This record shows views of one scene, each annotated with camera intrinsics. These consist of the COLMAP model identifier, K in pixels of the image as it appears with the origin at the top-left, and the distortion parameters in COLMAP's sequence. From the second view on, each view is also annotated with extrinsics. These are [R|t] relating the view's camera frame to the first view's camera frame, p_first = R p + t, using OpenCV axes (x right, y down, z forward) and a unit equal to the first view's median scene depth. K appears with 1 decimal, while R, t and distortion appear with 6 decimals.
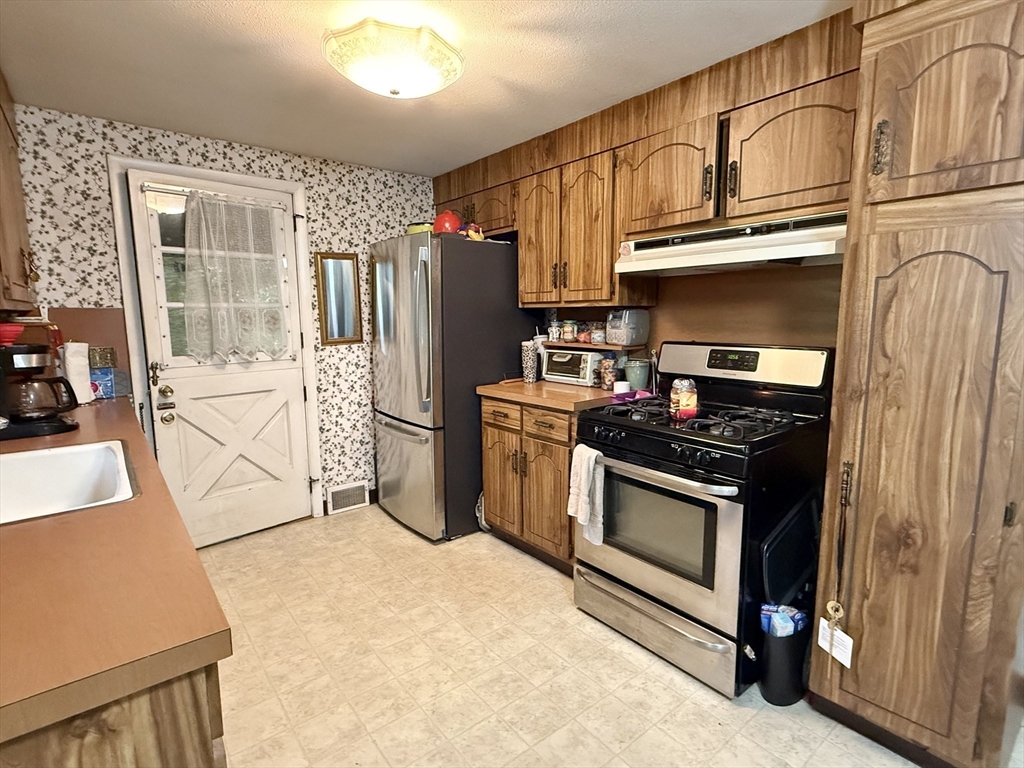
lens RADIAL K [[513.1, 0, 512.0], [0, 513.1, 384.0], [0, 0, 1]] dist [-0.011543, 0.000217]
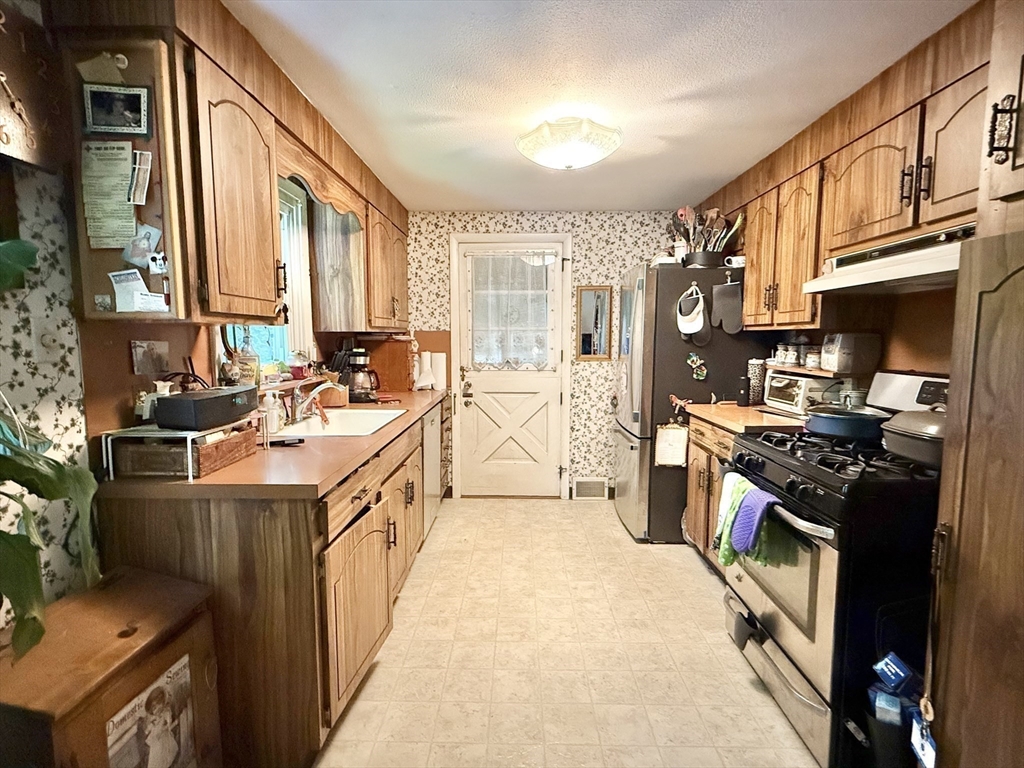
lens RADIAL K [[495.6, 0, 512.0], [0, 495.6, 384.0], [0, 0, 1]] dist [-0.024941, 0.000954]
pose [[0.764325, 0.066799, -0.641362, 0.339948], [-0.091274, 0.995813, -0.005058, 0.001070], [0.638339, 0.062406, 0.767222, -0.017310]]
